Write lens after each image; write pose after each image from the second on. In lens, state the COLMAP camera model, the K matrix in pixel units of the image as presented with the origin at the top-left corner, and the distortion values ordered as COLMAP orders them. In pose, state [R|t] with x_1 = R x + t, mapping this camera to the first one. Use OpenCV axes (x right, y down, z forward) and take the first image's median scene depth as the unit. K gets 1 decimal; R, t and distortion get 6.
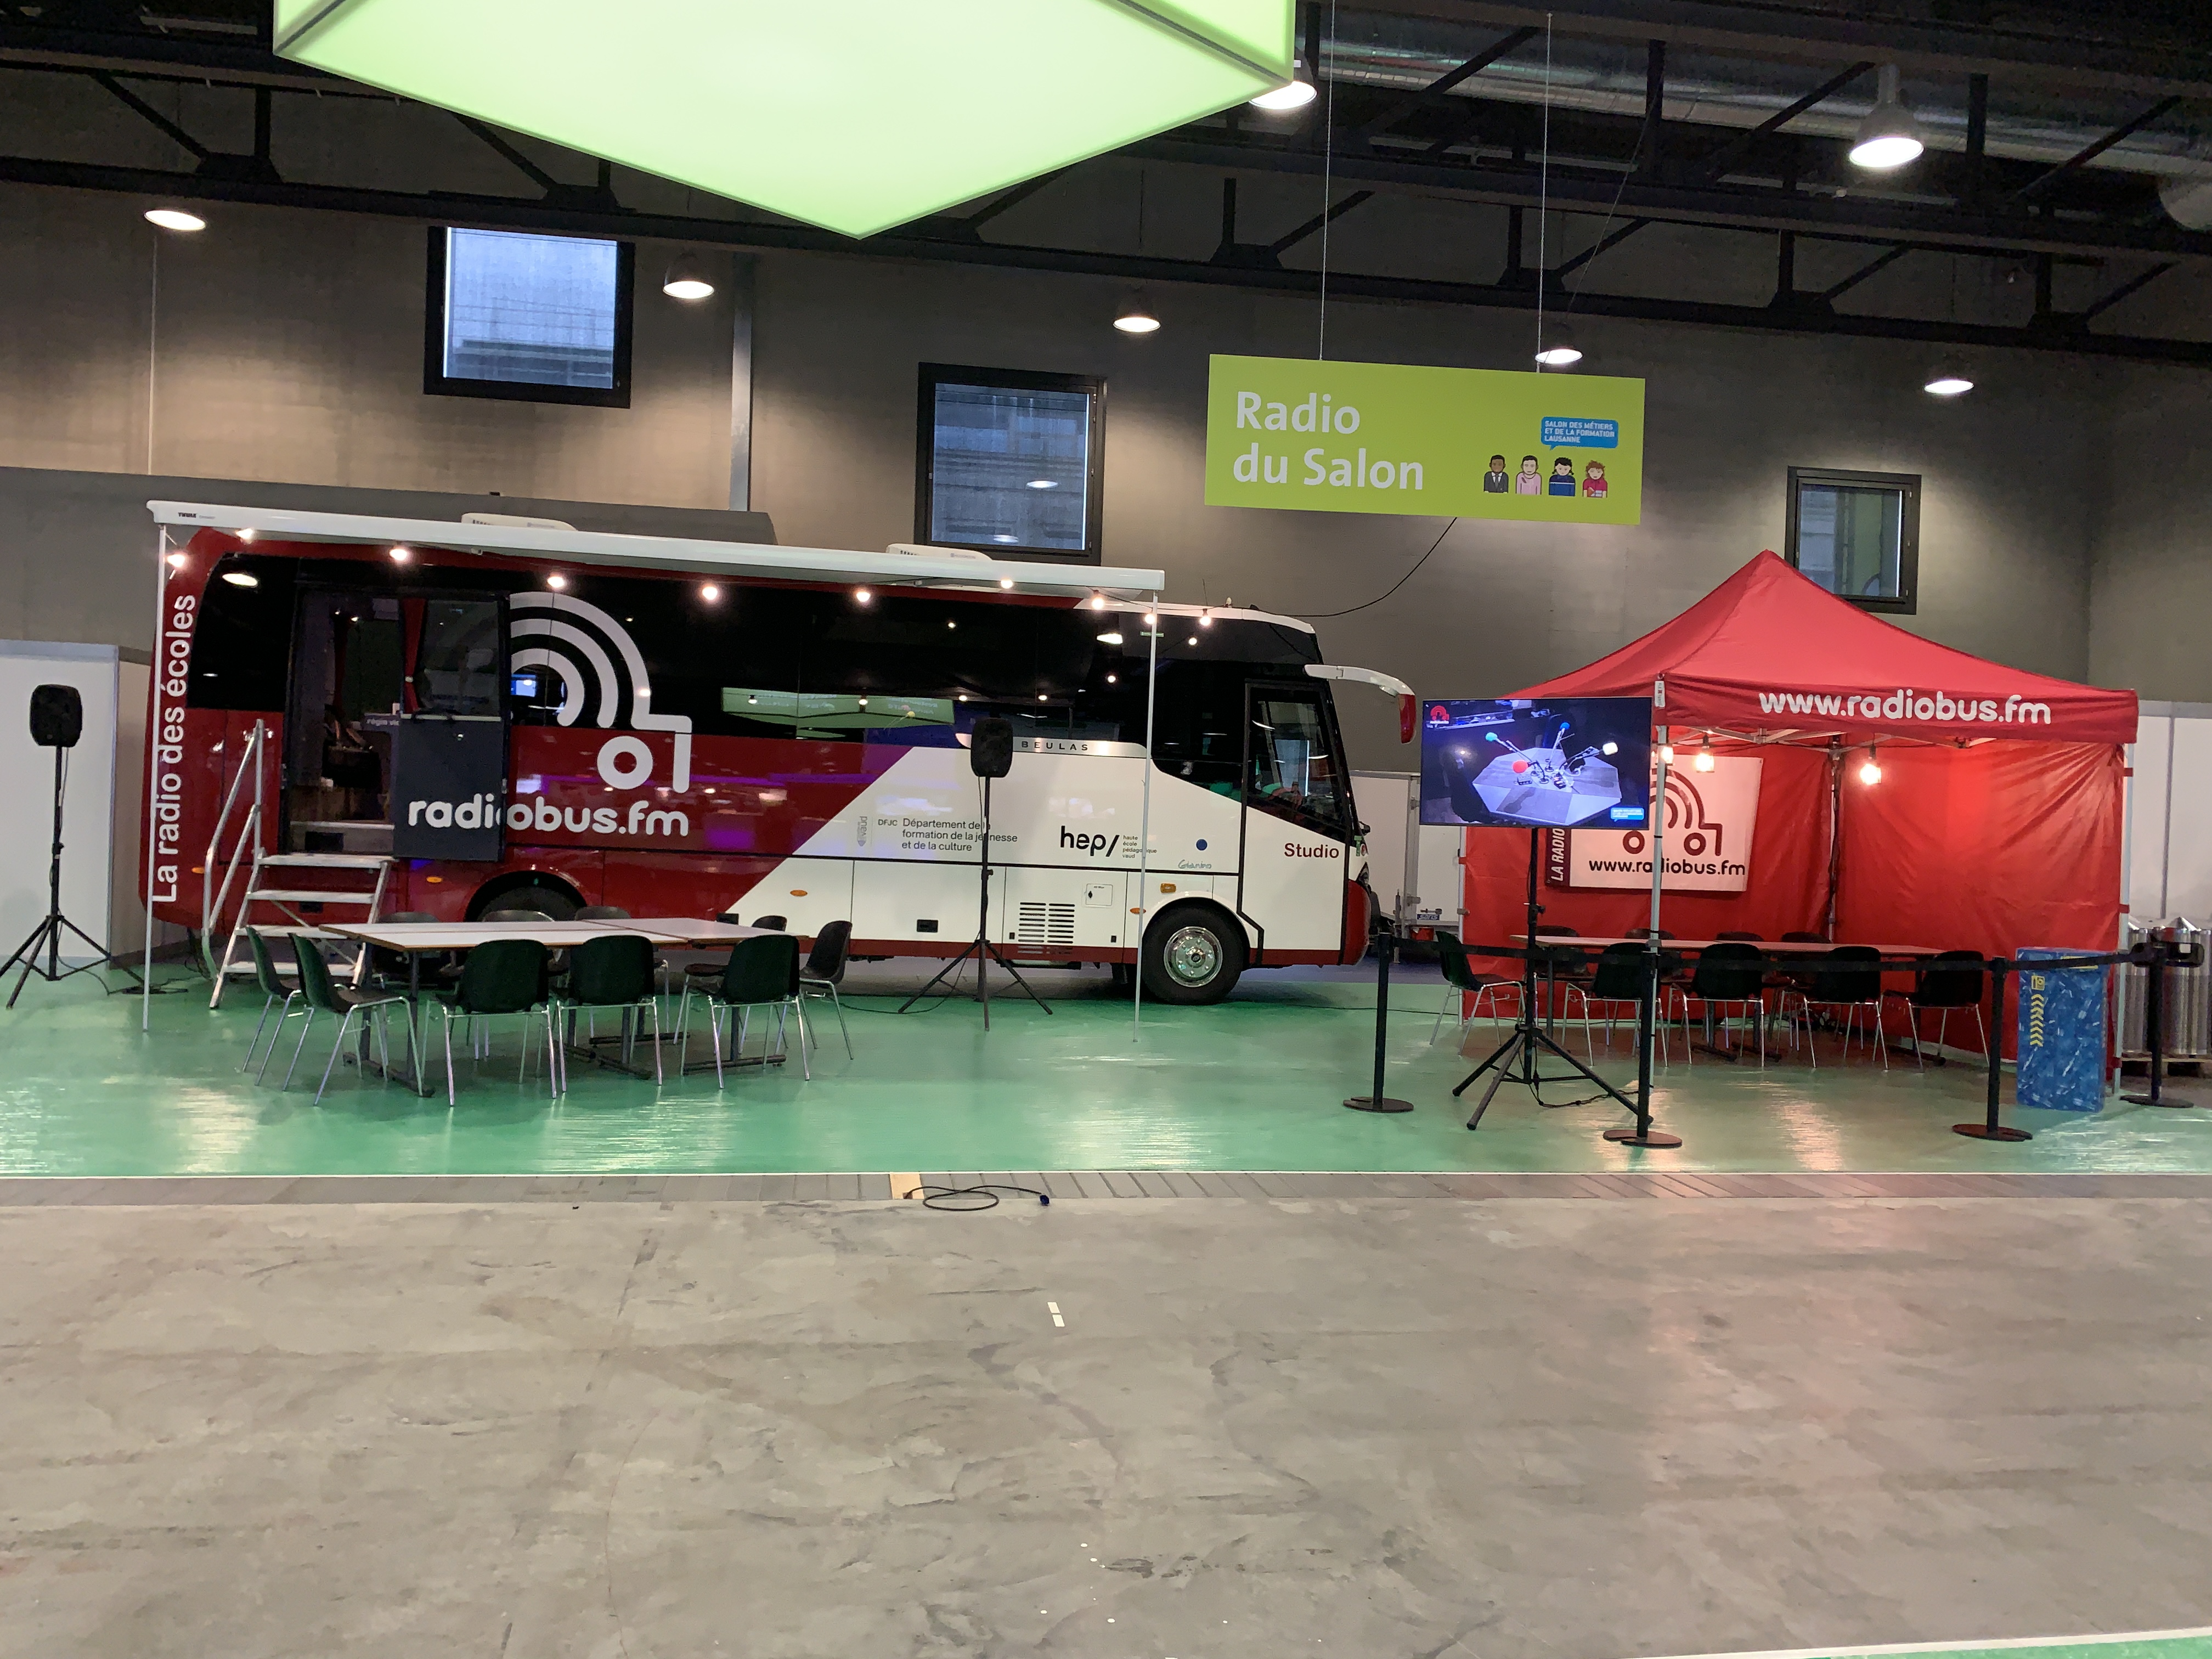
lens RADIAL K [[1662.7, 0, 1093.4], [0, 1662.7, 835.4], [0, 0, 1]] dist [0.026363, -0.017935]
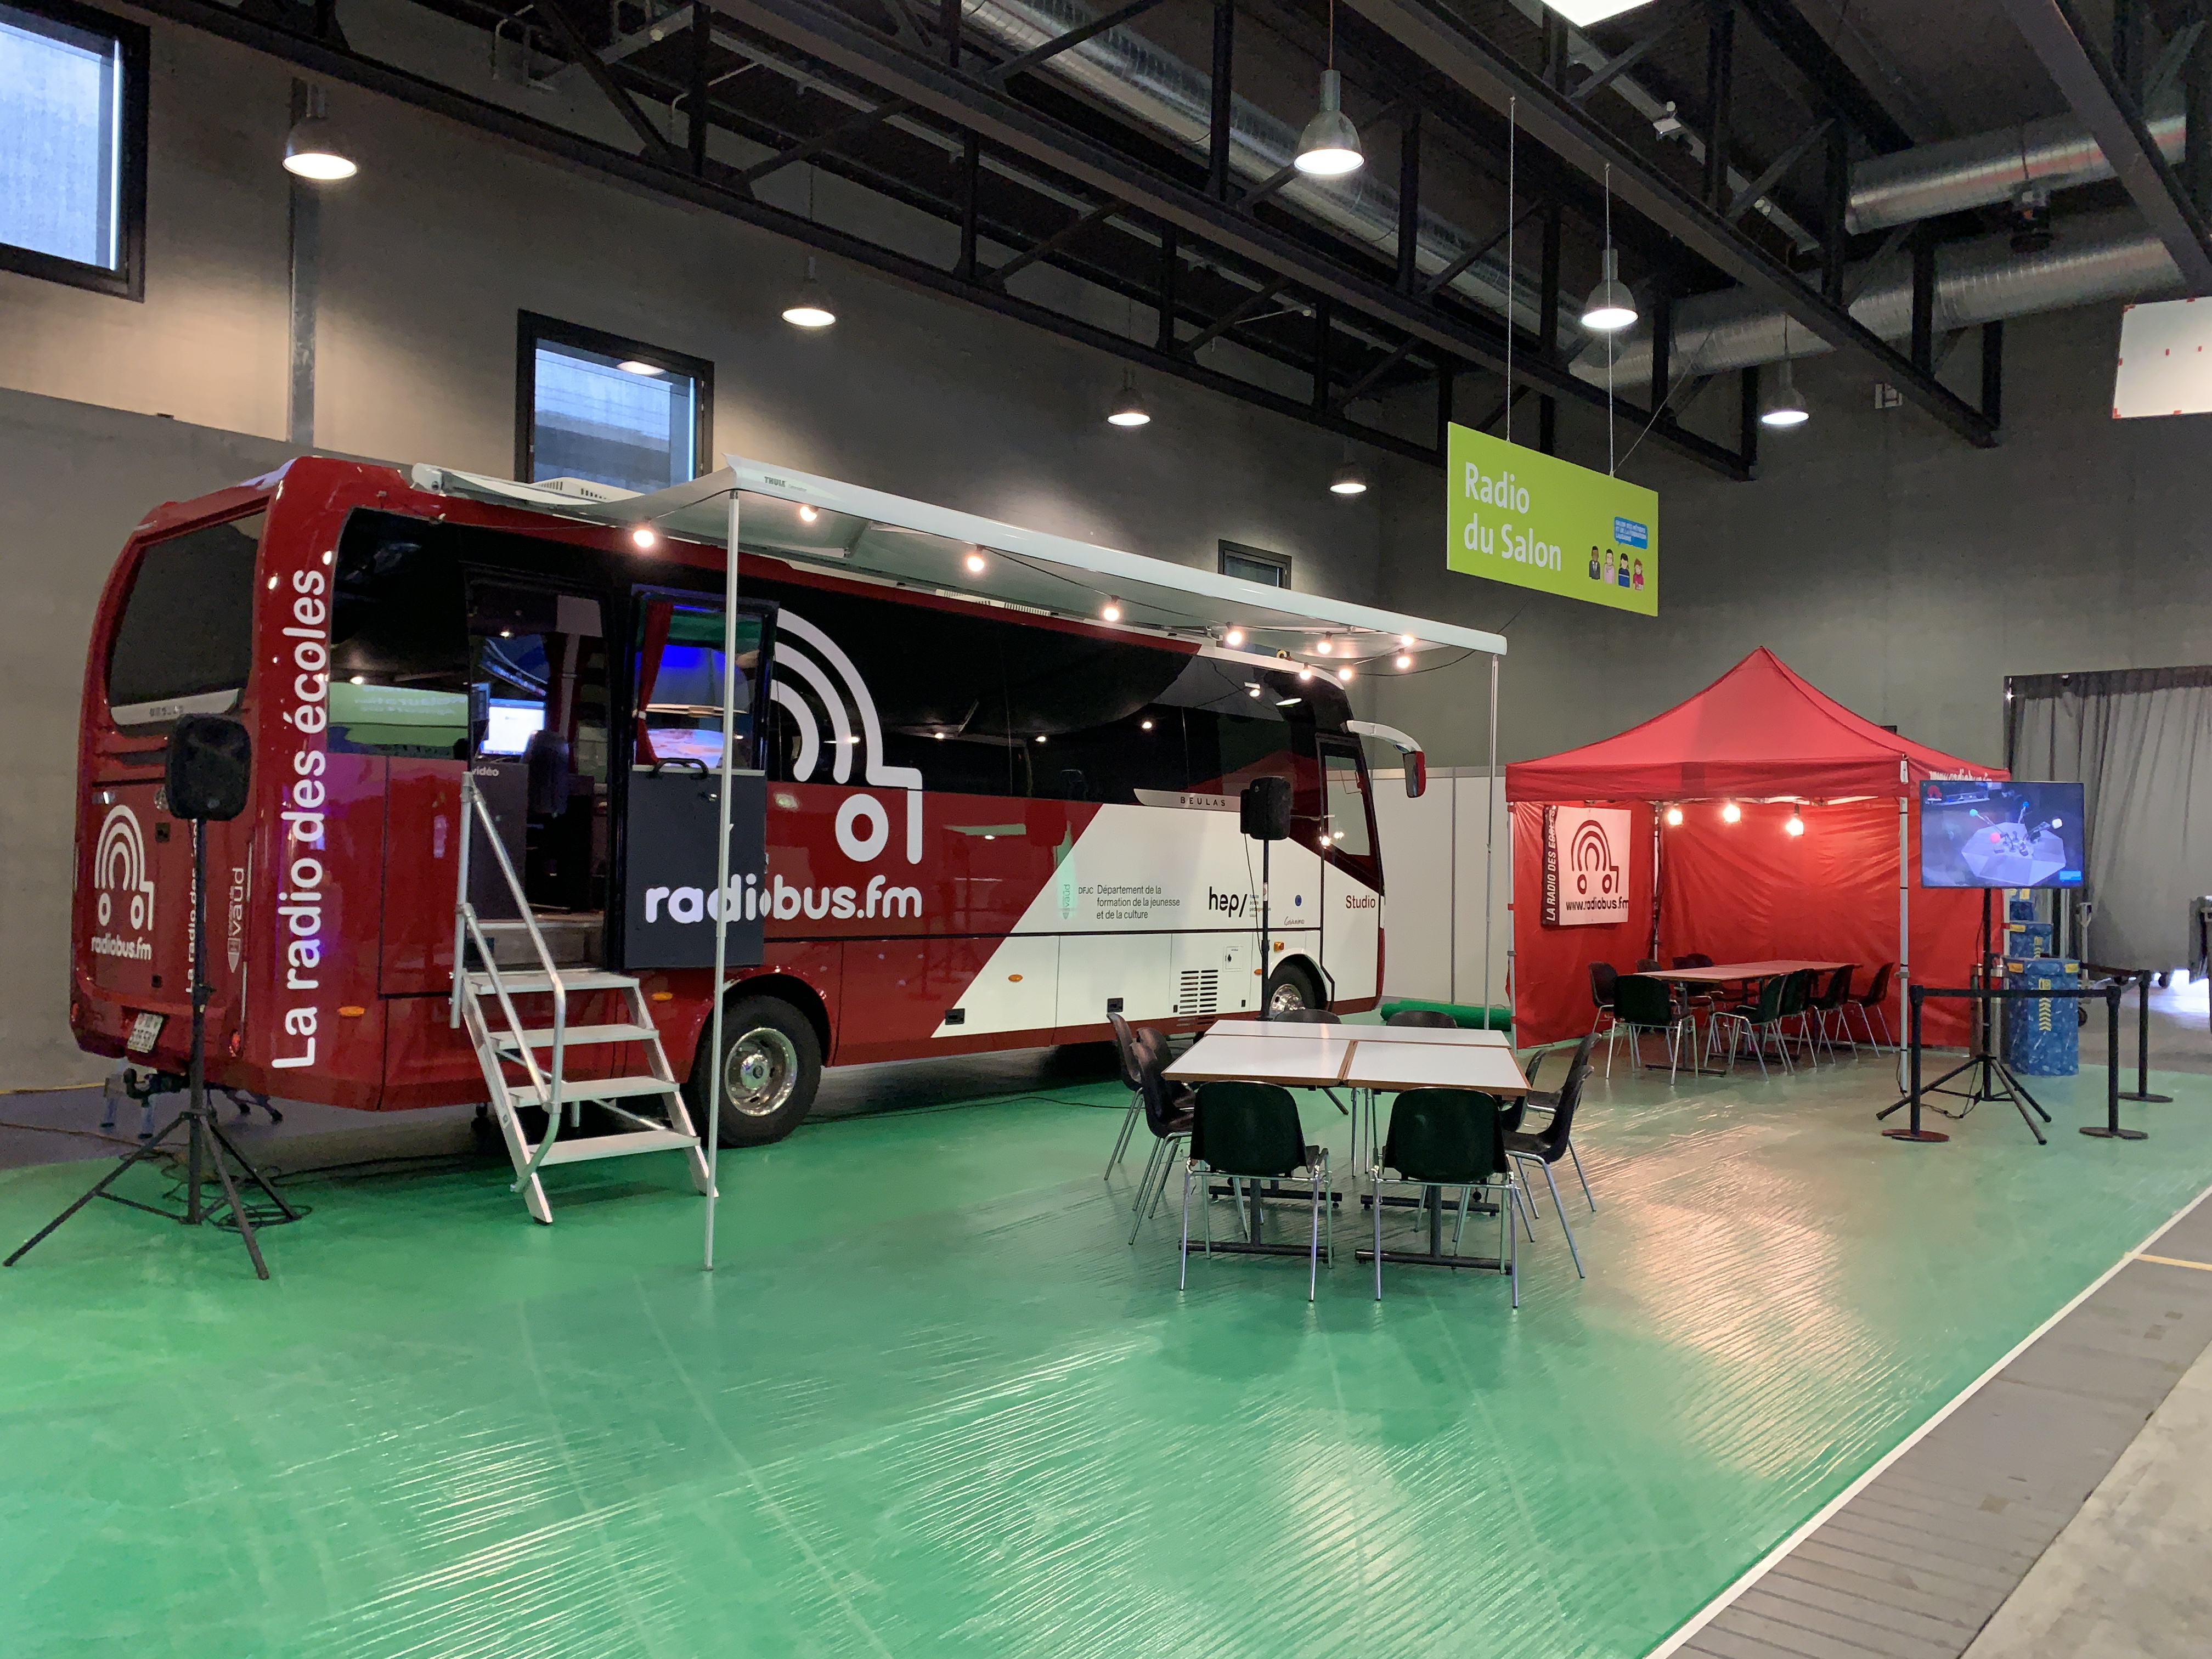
lens RADIAL K [[1662.7, 0, 1097.4], [0, 1662.7, 831.5], [0, 0, 1]] dist [0.026363, -0.017935]
pose [[0.774649, -0.014429, 0.632226, -0.688670], [0.018842, 0.999822, -0.000268, -0.039516], [-0.632110, 0.012120, 0.774784, 0.325261]]
